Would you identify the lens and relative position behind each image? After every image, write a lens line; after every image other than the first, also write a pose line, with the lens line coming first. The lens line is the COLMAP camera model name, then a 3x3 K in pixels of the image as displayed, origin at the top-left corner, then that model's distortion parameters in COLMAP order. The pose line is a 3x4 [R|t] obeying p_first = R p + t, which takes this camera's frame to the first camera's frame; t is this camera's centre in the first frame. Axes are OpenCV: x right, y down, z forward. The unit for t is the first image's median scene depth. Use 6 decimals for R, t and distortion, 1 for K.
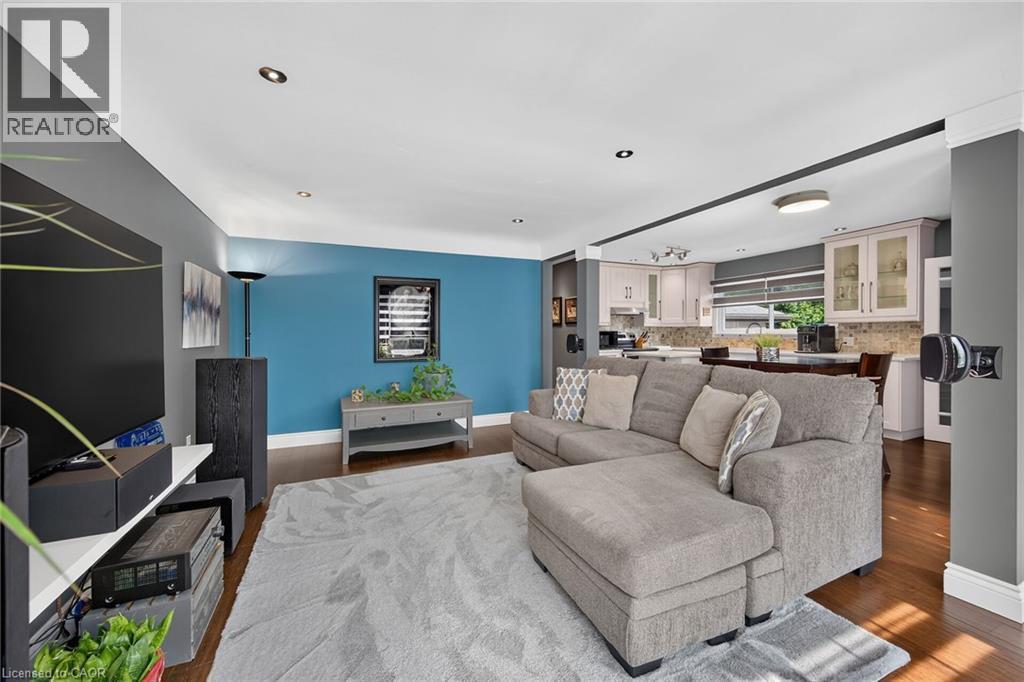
lens RADIAL K [[400.5, 0, 514.9], [0, 400.5, 336.5], [0, 0, 1]] dist [0.003784, -0.000736]
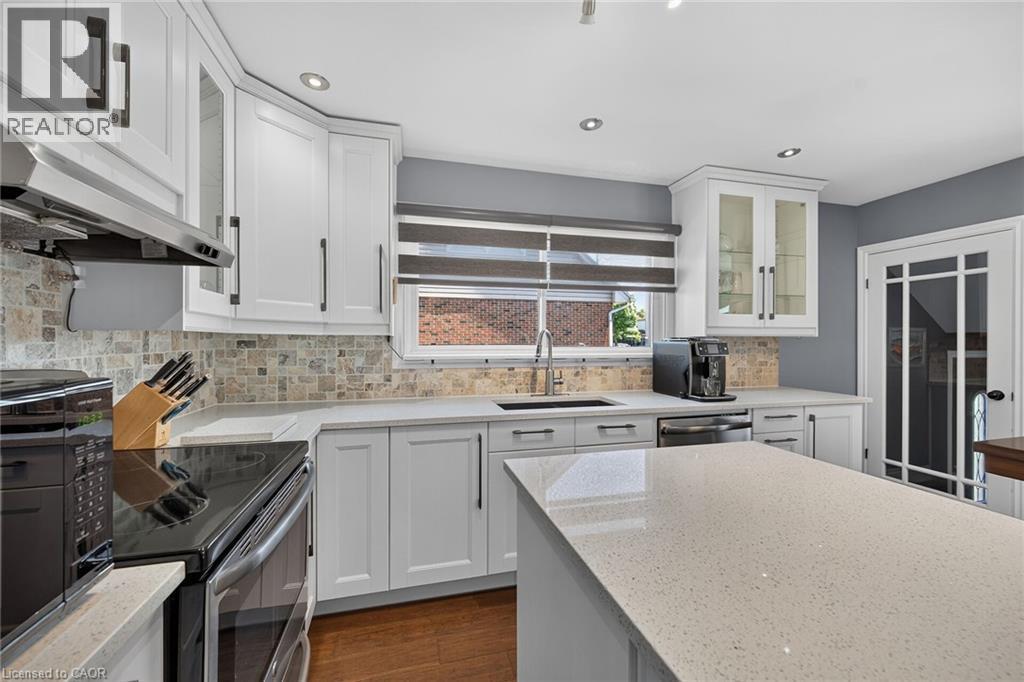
lens RADIAL K [[400.5, 0, 511.5], [0, 400.5, 340.2], [0, 0, 1]] dist [0.003784, -0.000736]
pose [[0.155080, 0.003473, 0.987896, 0.230964], [0.005921, 0.999973, -0.004445, -0.026850], [-0.987884, 0.006539, 0.155055, 1.140511]]
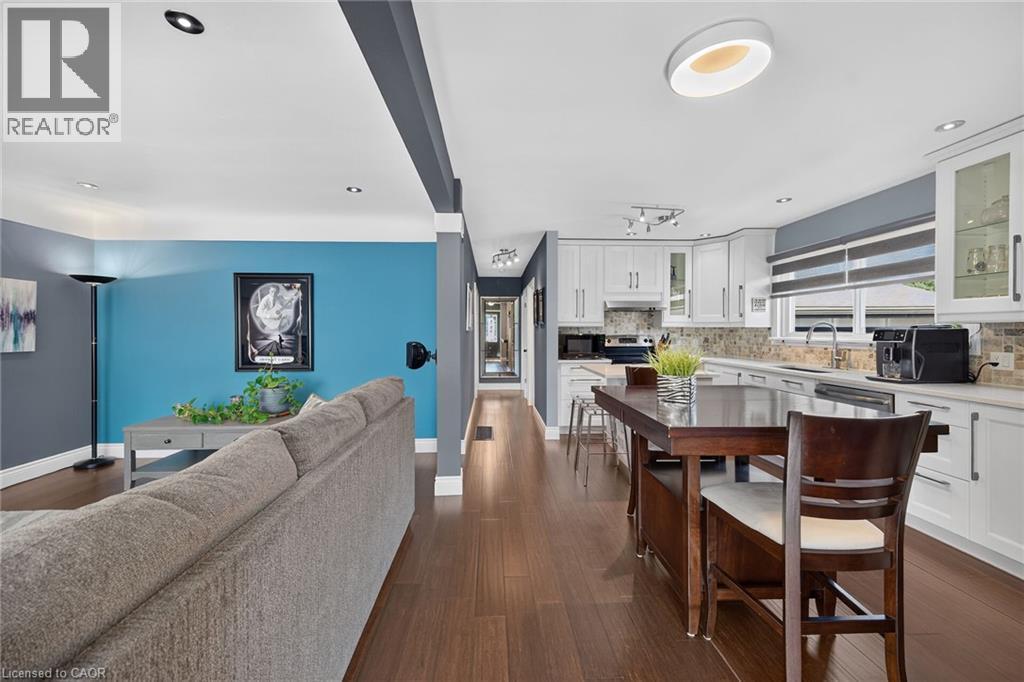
lens RADIAL K [[400.5, 0, 507.8], [0, 400.5, 332.8], [0, 0, 1]] dist [0.003784, -0.000736]
pose [[0.928927, 0.004773, -0.370233, 0.456414], [-0.005361, 0.999985, -0.000558, -0.018592], [0.370225, 0.002503, 0.928939, 0.336379]]
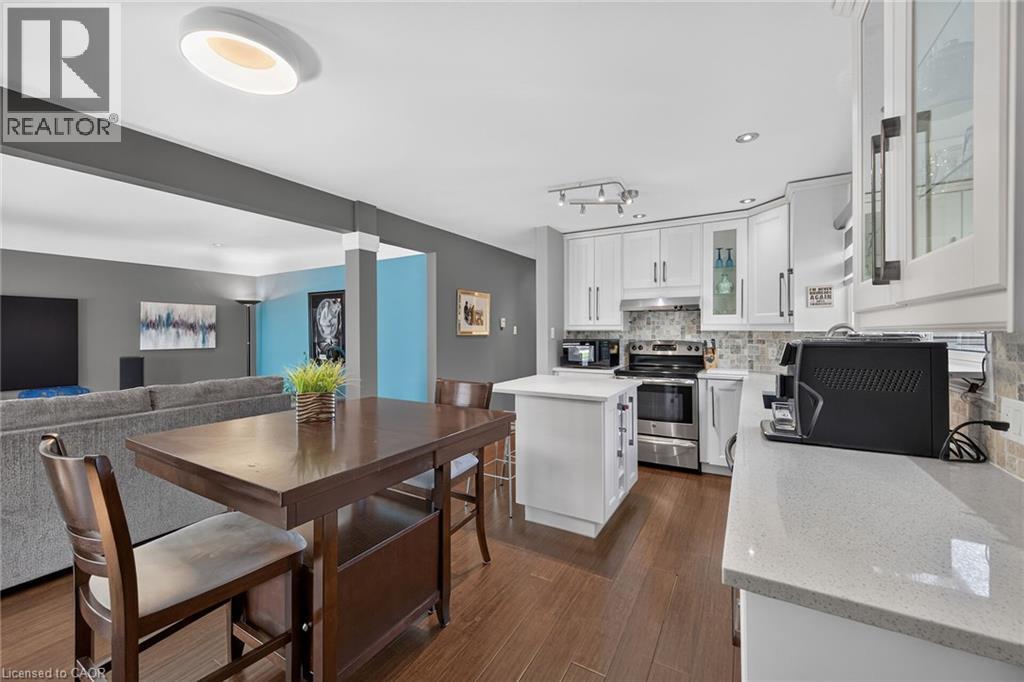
lens RADIAL K [[400.5, 0, 512.1], [0, 400.5, 329.3], [0, 0, 1]] dist [0.003784, -0.000736]
pose [[0.583822, -0.002508, -0.811878, 0.837027], [-0.005021, 0.999965, -0.006699, -0.030830], [0.811866, 0.007988, 0.583789, 0.668536]]
